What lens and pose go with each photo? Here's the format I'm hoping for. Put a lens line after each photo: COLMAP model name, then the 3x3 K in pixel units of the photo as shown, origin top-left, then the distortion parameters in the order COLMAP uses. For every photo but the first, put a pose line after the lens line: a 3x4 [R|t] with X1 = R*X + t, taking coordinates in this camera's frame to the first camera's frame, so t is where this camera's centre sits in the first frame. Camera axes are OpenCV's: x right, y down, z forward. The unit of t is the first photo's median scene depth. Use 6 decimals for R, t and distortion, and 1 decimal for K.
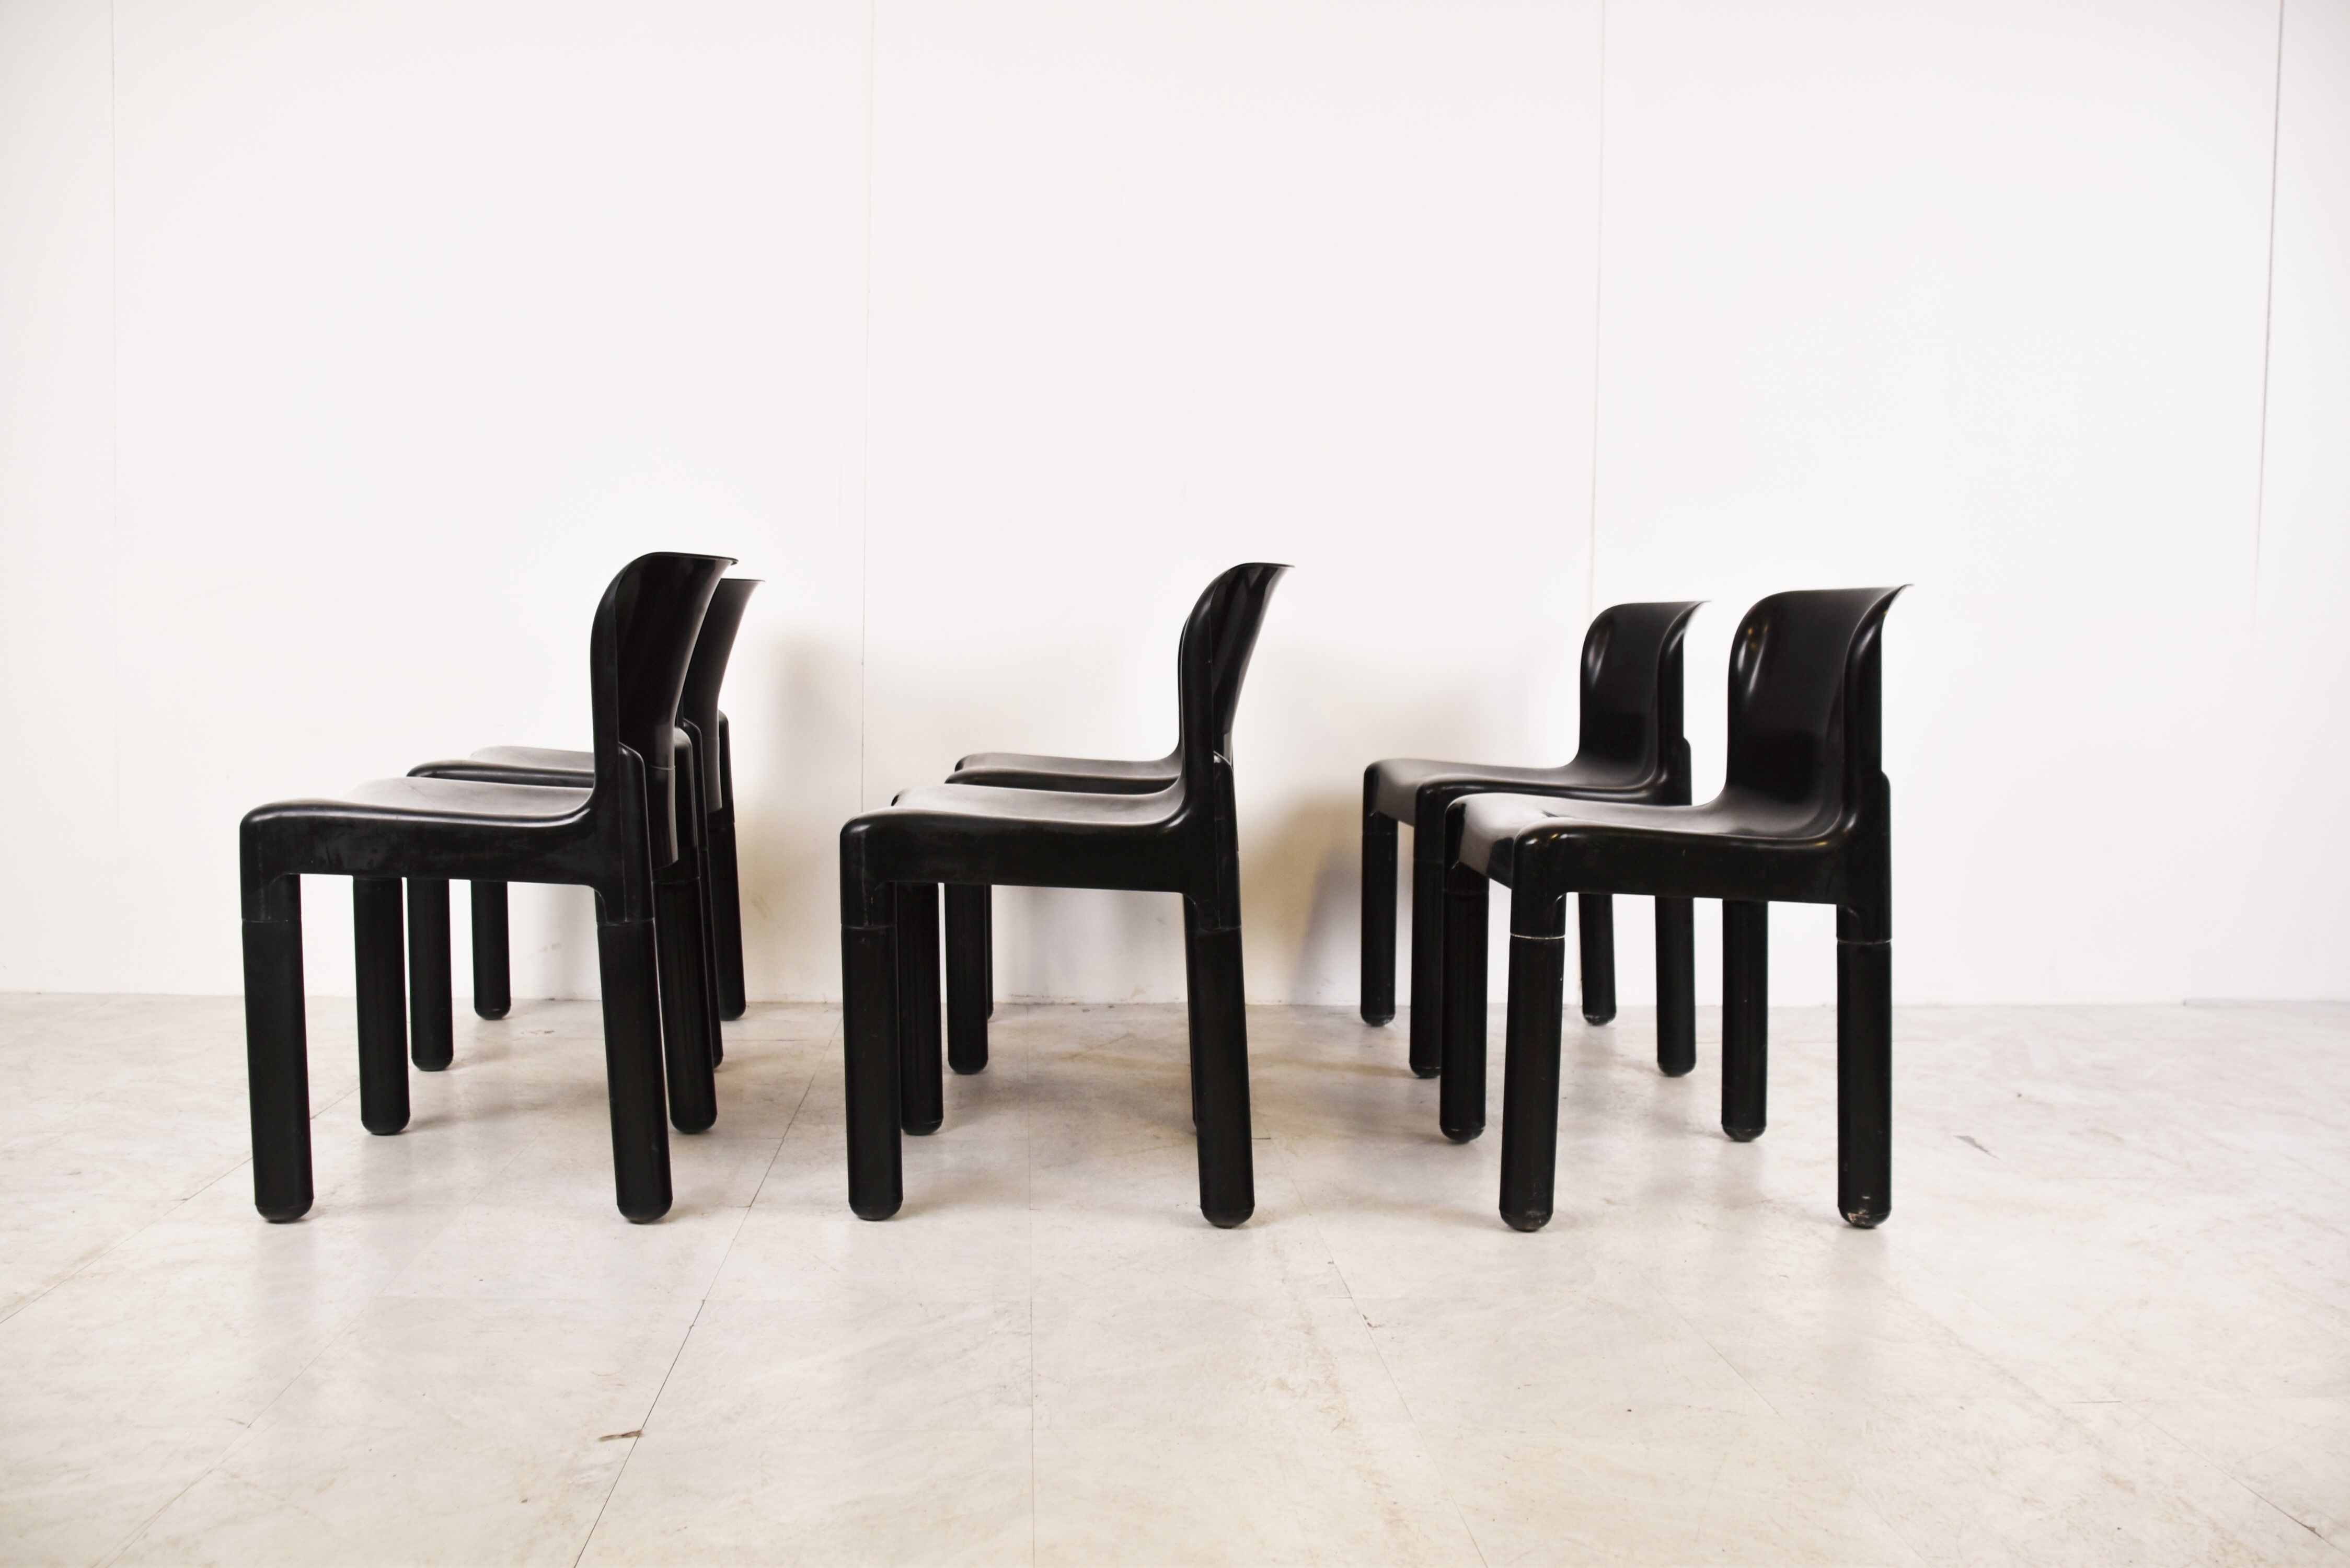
lens RADIAL K [[1946.9, 0, 1184.4], [0, 1946.9, 770.3], [0, 0, 1]] dist [-0.152183, 0.133548]
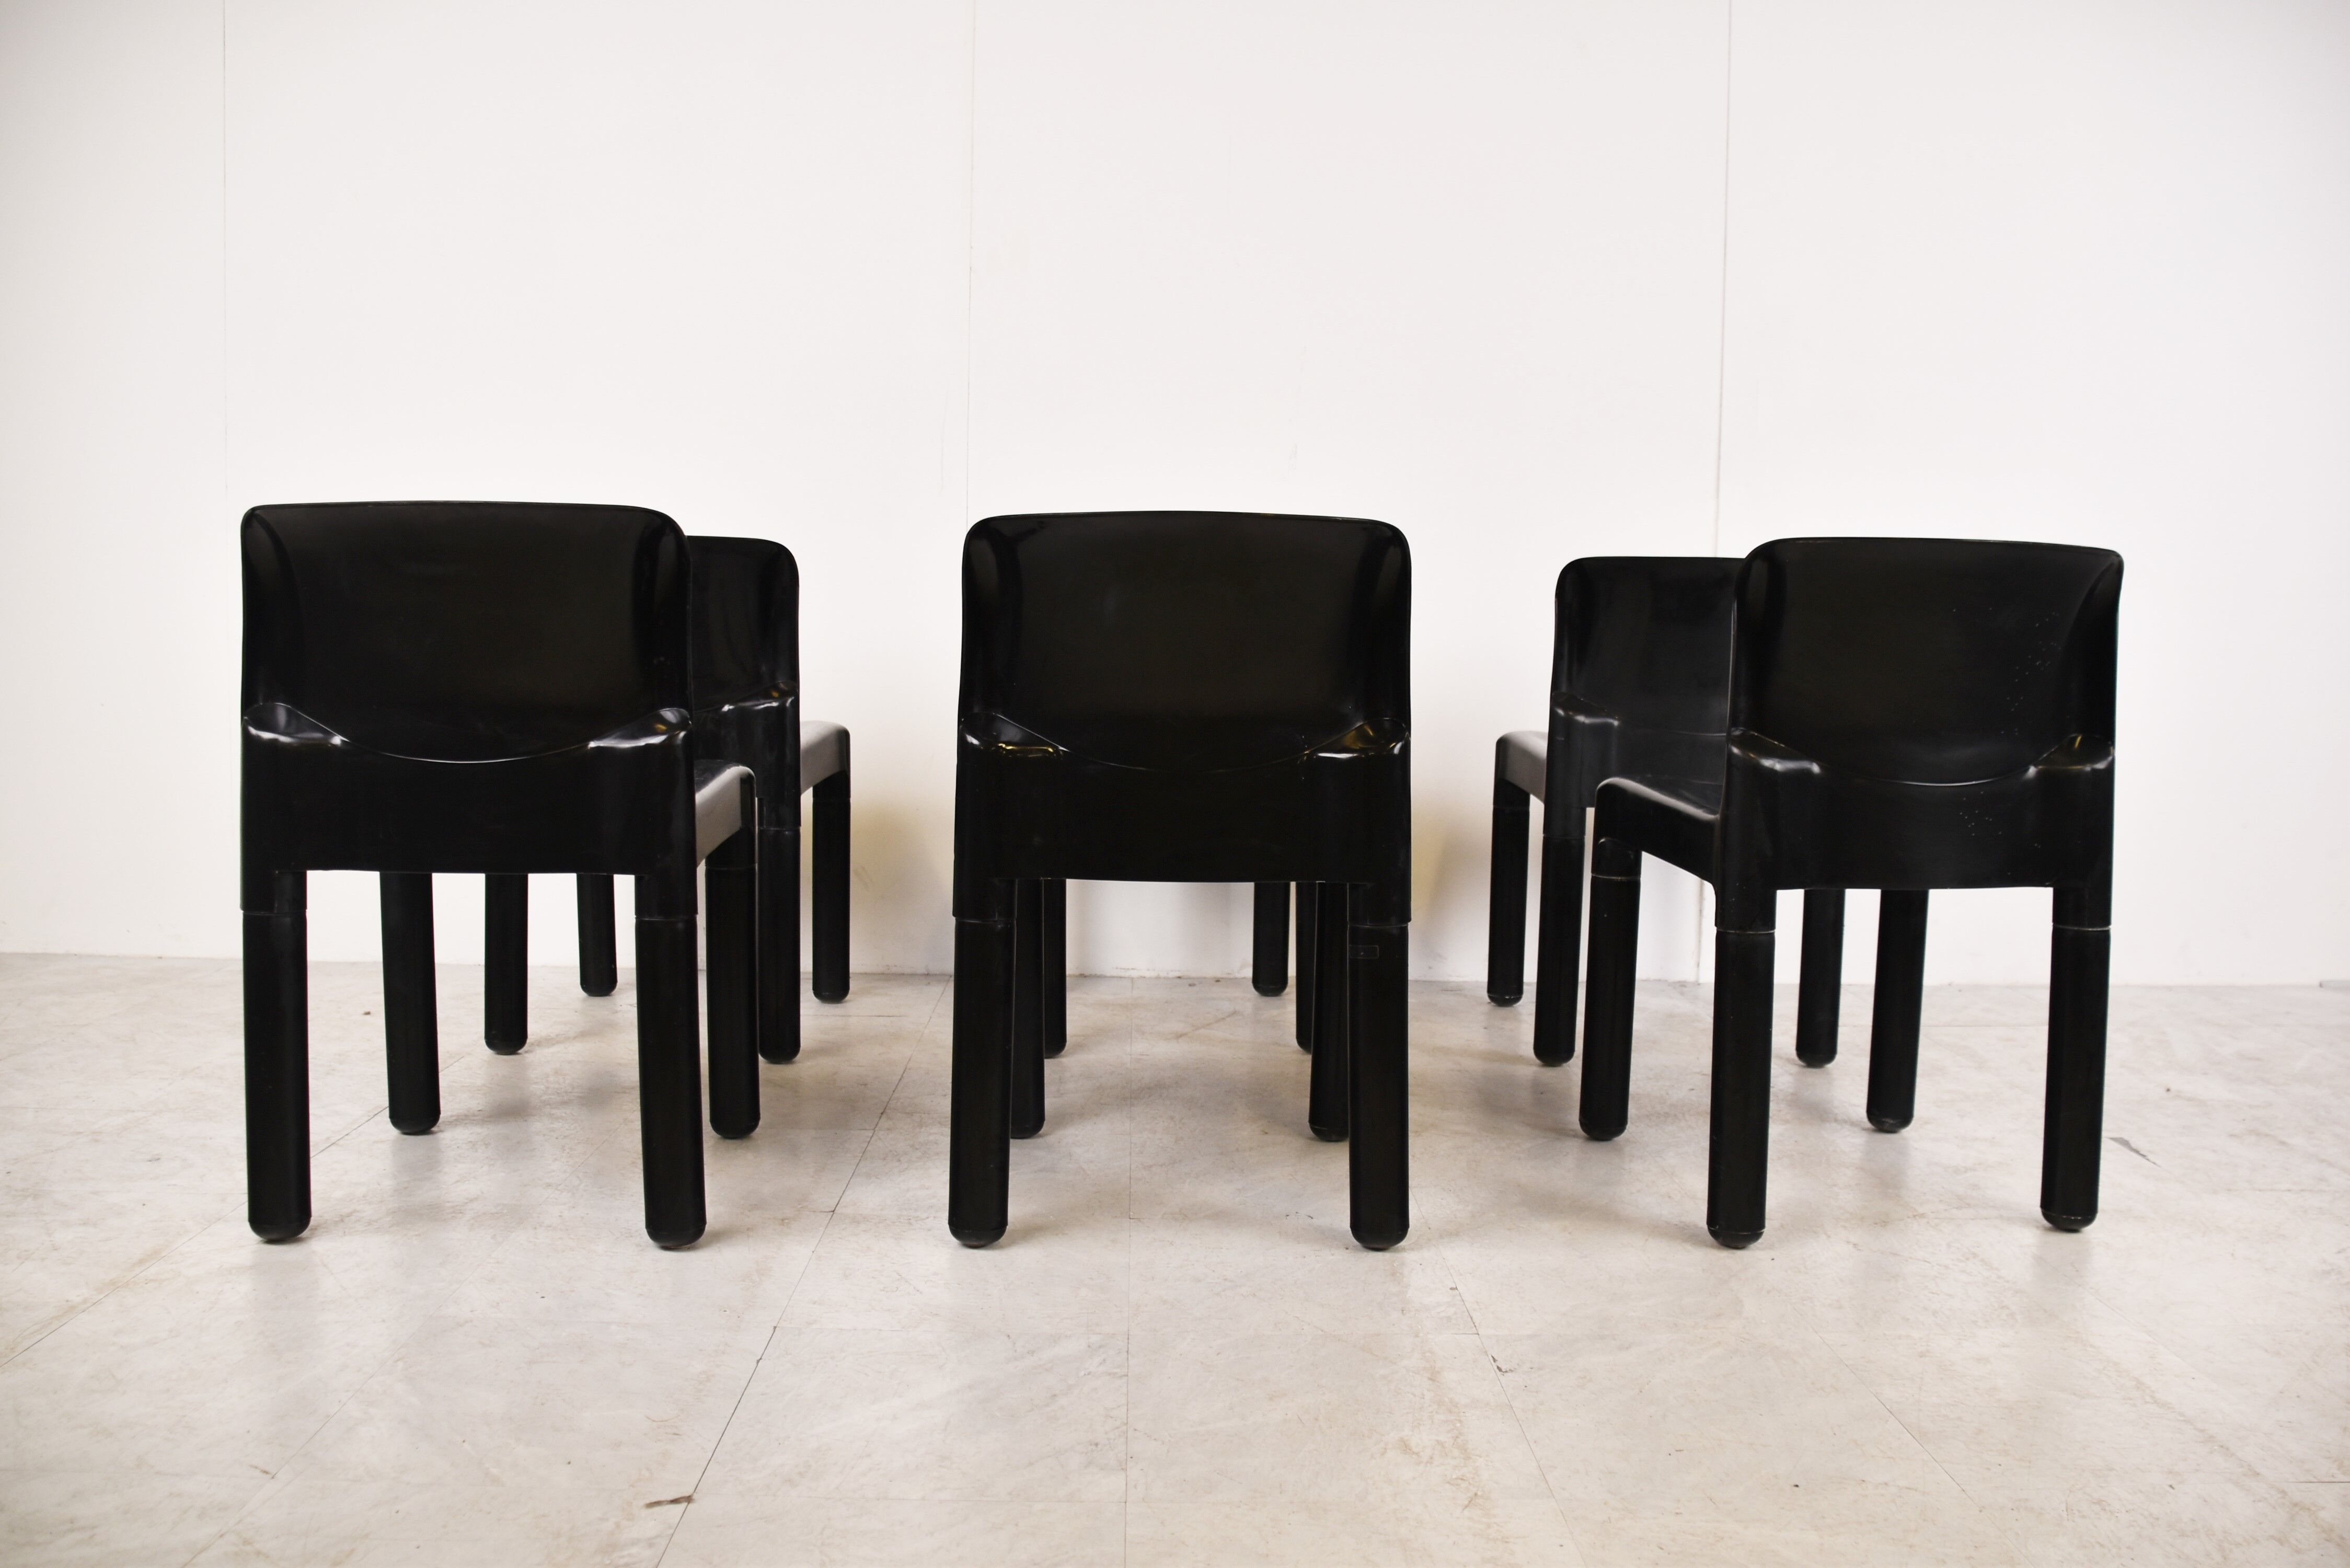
lens RADIAL K [[1833.3, 0, 1182.1], [0, 1833.3, 789.6], [0, 0, 1]] dist [-0.163931, 0.106015]
pose [[0.998327, 0.004978, -0.057609, -0.005841], [-0.002857, 0.999317, 0.036835, -0.016055], [0.057753, -0.036609, 0.997659, 0.155669]]
